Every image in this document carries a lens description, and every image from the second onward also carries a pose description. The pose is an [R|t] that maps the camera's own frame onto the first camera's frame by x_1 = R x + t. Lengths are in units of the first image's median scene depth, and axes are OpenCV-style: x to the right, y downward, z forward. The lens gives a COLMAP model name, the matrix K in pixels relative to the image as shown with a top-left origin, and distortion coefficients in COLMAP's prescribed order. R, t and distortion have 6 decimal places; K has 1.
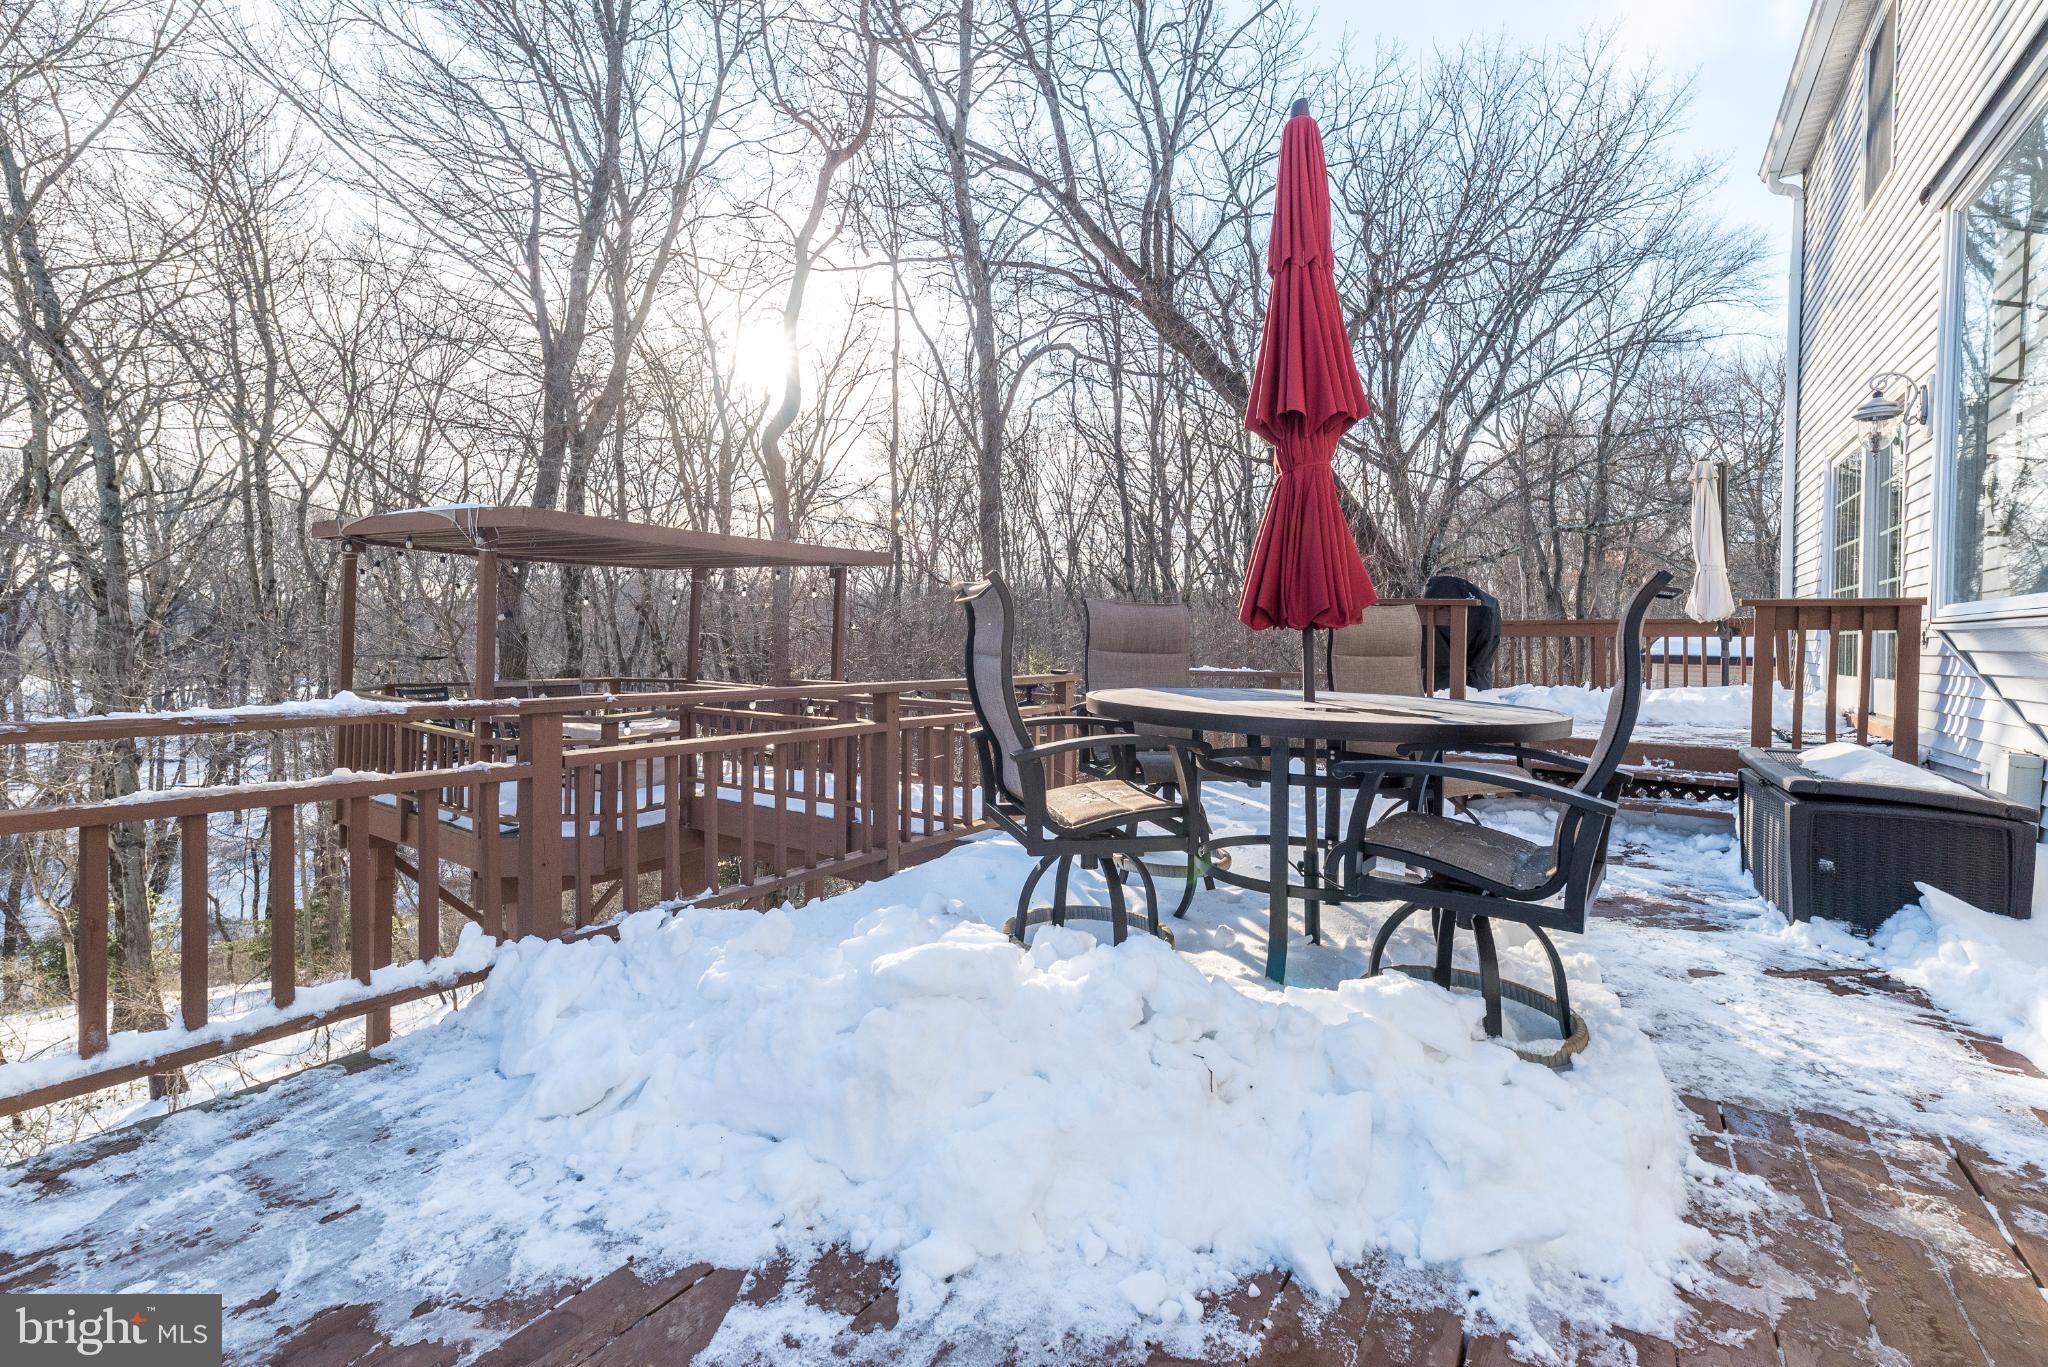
lens RADIAL K [[900.4, 0, 1021.6], [0, 900.4, 631.0], [0, 0, 1]] dist [0.009845, -0.000045]
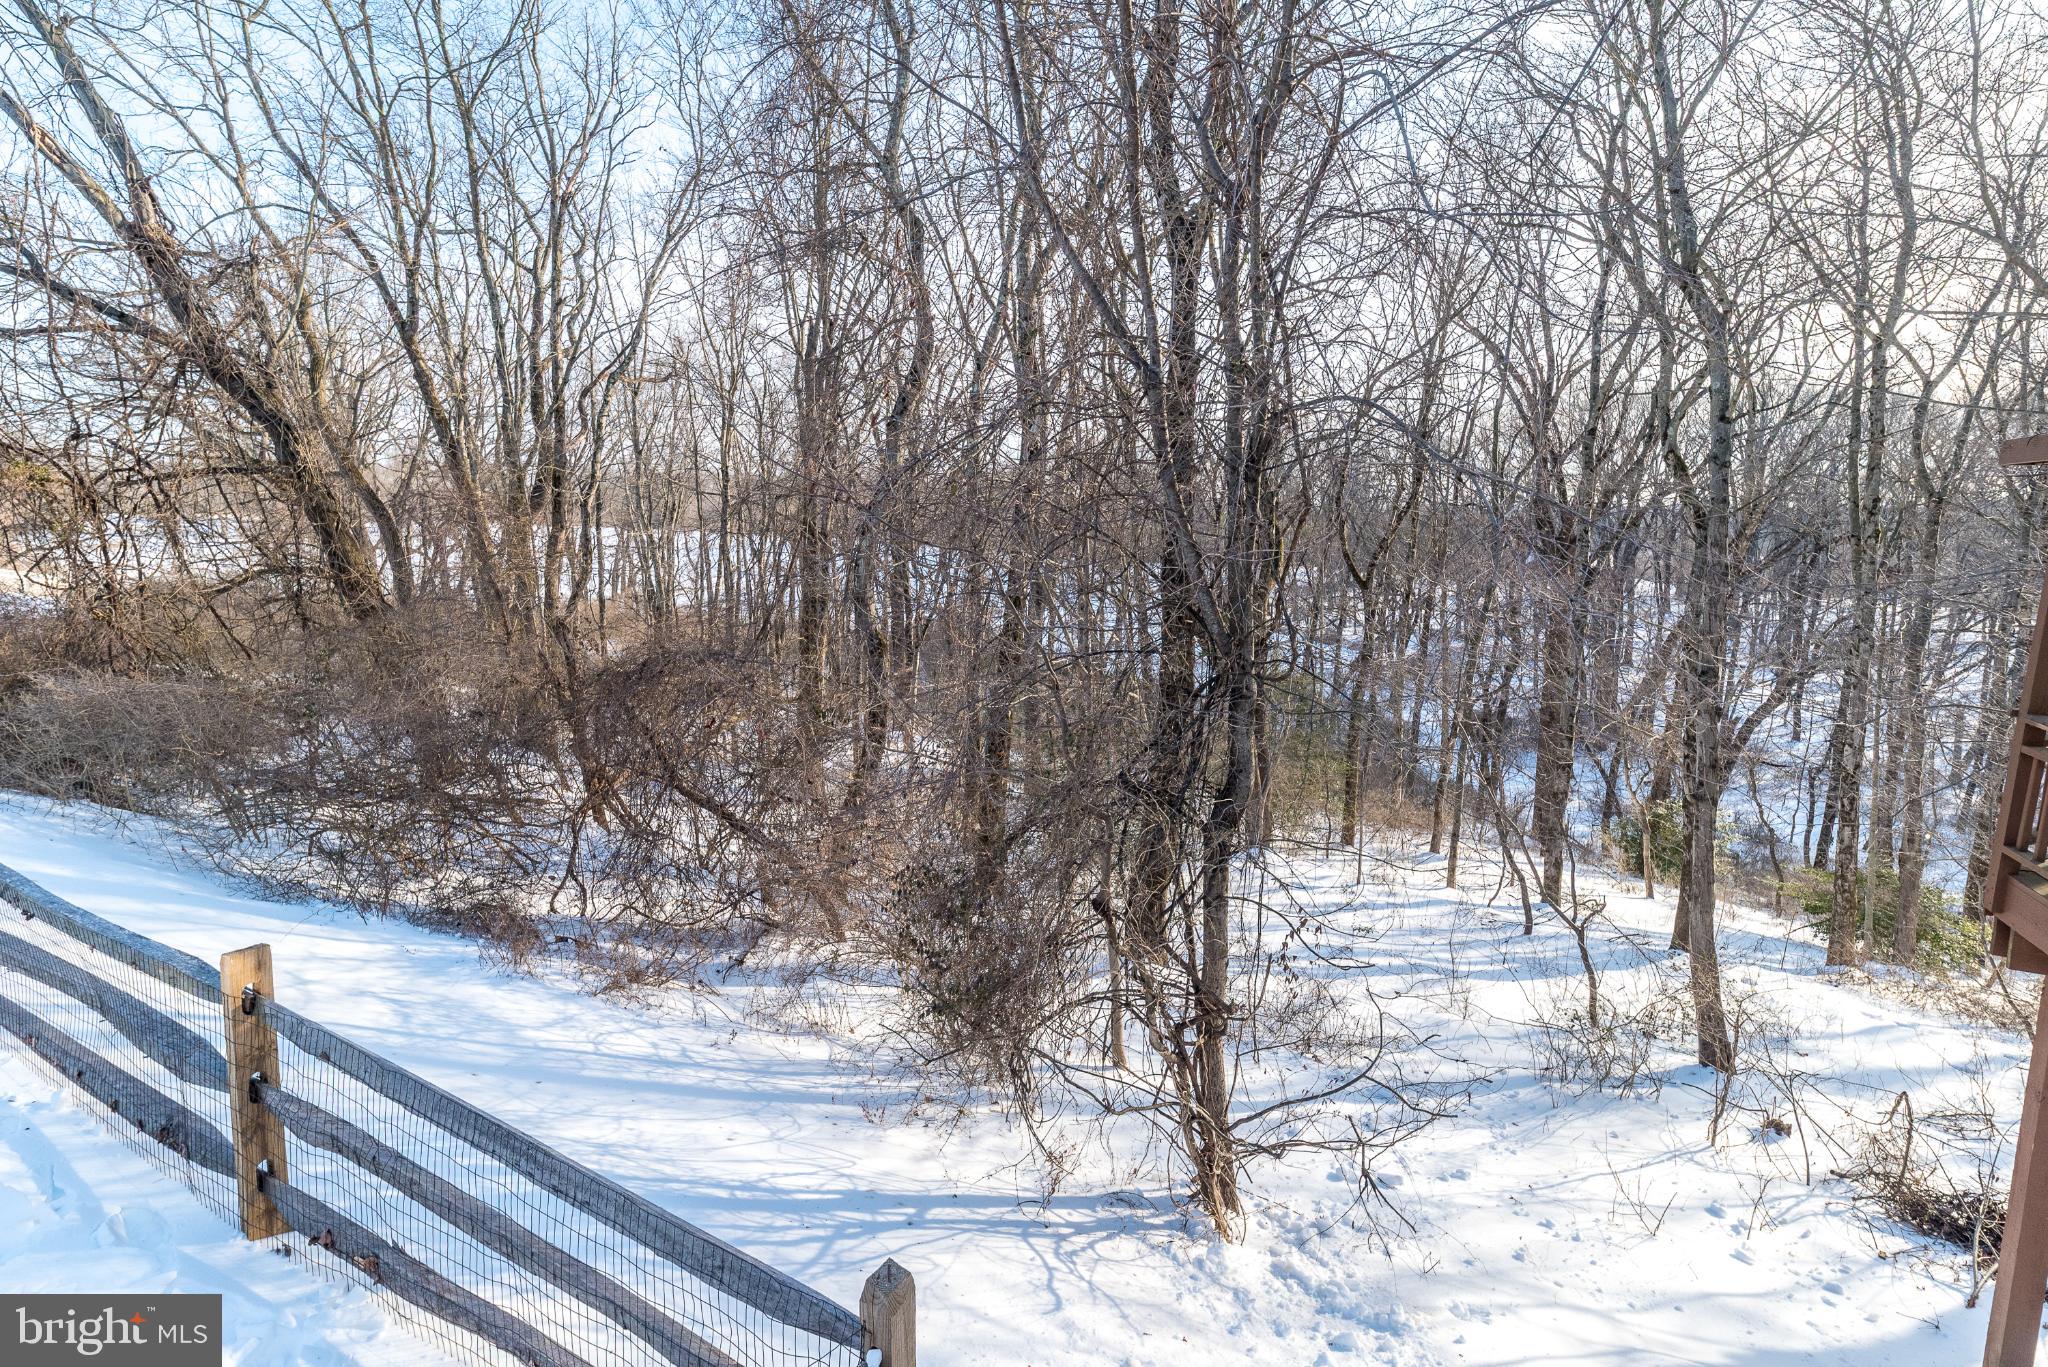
lens RADIAL K [[900.4, 0, 1028.8], [0, 900.4, 668.2], [0, 0, 1]] dist [0.009845, -0.000045]
pose [[0.148804, 0.134988, -0.979610, -0.097691], [0.004727, 0.990531, 0.137211, -0.022038], [0.988855, -0.025048, 0.146757, 0.092052]]
